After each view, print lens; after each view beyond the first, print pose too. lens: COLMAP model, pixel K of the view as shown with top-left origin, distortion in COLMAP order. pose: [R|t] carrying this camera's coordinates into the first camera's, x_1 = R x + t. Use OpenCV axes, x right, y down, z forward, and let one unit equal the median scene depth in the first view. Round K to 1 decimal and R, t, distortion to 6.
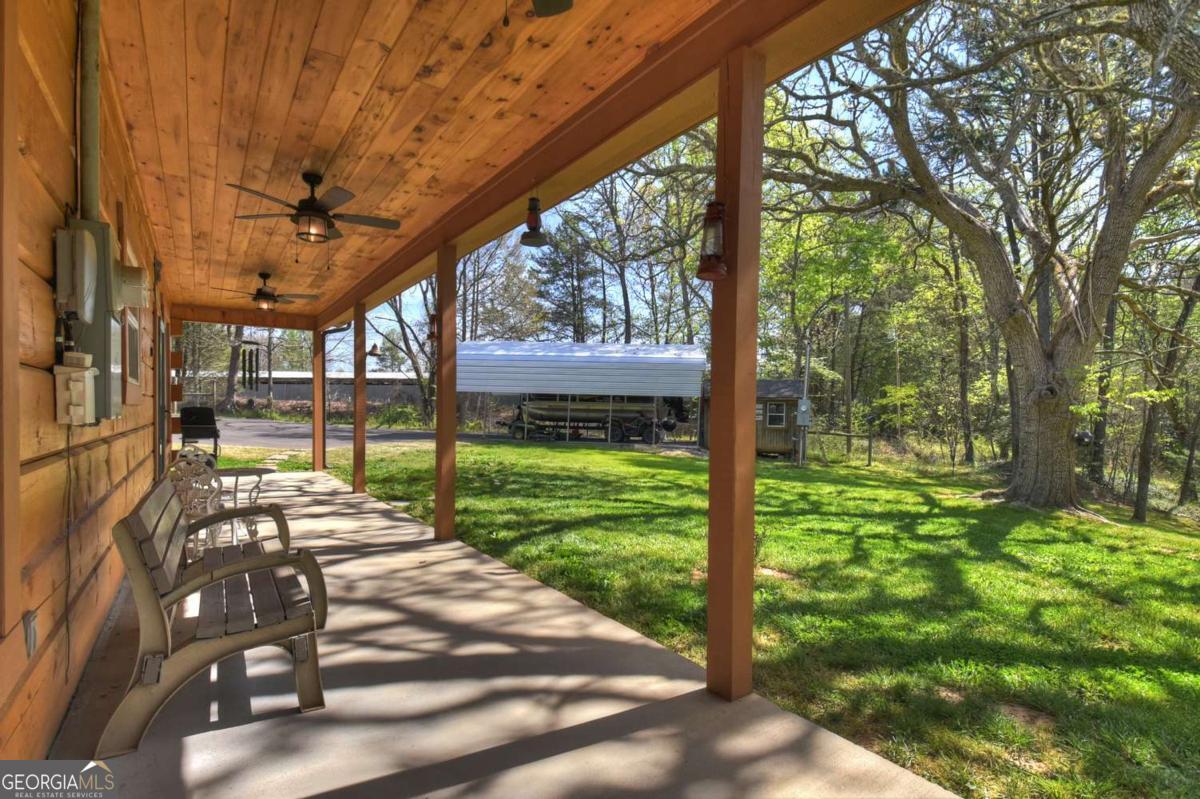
lens RADIAL K [[620.9, 0, 600.0], [0, 620.9, 399.5], [0, 0, 1]] dist [-0.001768, -0.001431]
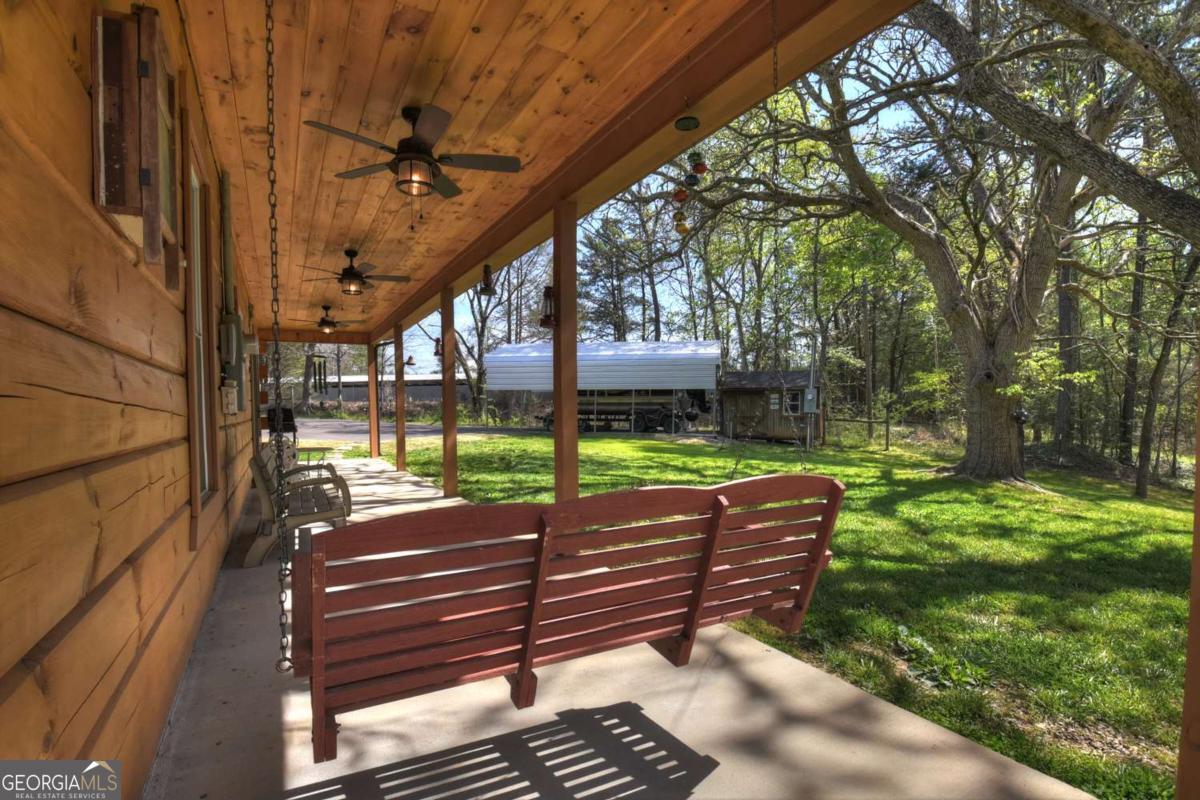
lens RADIAL K [[638.9, 0, 599.5], [0, 638.9, 392.6], [0, 0, 1]] dist [0.021323, 0.000026]
pose [[0.993625, -0.027129, -0.109427, 0.081833], [0.026884, 0.999632, -0.003717, 0.001036], [0.109488, 0.000751, 0.993988, -0.132727]]
